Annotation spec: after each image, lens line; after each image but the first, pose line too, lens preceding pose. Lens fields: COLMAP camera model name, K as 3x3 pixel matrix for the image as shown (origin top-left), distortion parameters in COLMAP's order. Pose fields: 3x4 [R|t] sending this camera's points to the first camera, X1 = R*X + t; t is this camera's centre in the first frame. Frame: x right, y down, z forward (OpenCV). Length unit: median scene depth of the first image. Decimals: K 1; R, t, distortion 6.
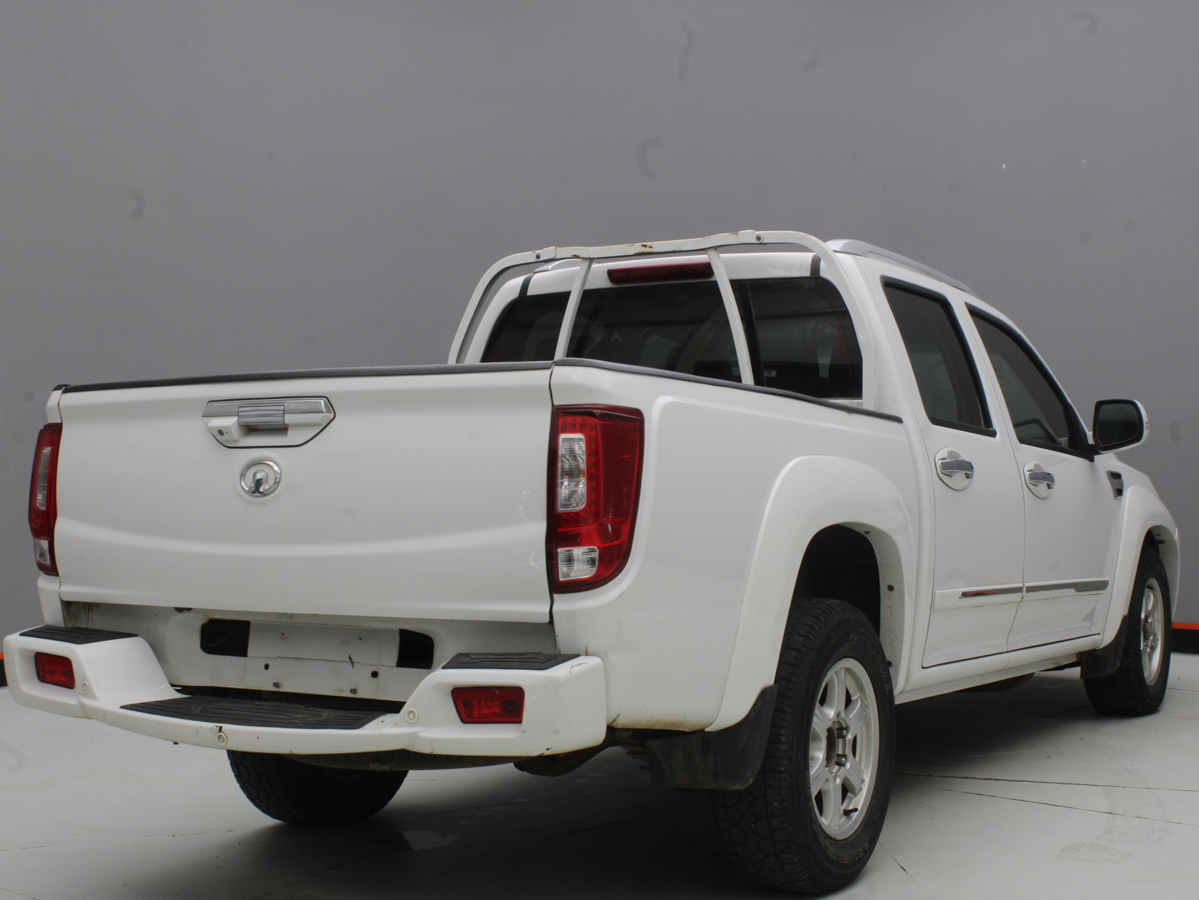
lens RADIAL K [[1517.0, 0, 599.5], [0, 1517.0, 450.0], [0, 0, 1]] dist [-0.034899, 0.003316]
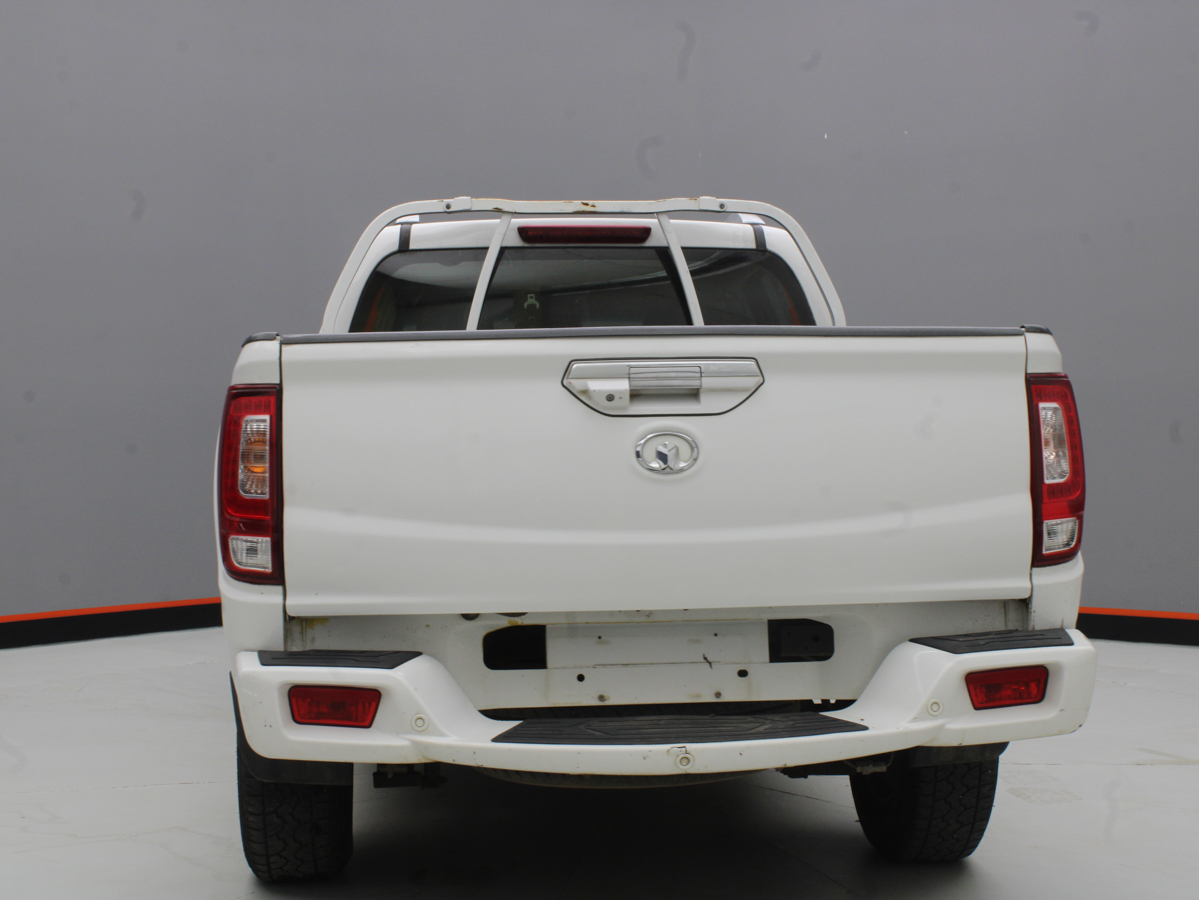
lens RADIAL K [[1588.8, 0, 599.5], [0, 1588.8, 450.0], [0, 0, 1]] dist [-0.026871, -0.037323]
pose [[0.844648, -0.005137, 0.535298, -0.680177], [-0.000039, 0.999953, 0.009658, 0.008282], [-0.535322, -0.008179, 0.844608, 0.249863]]
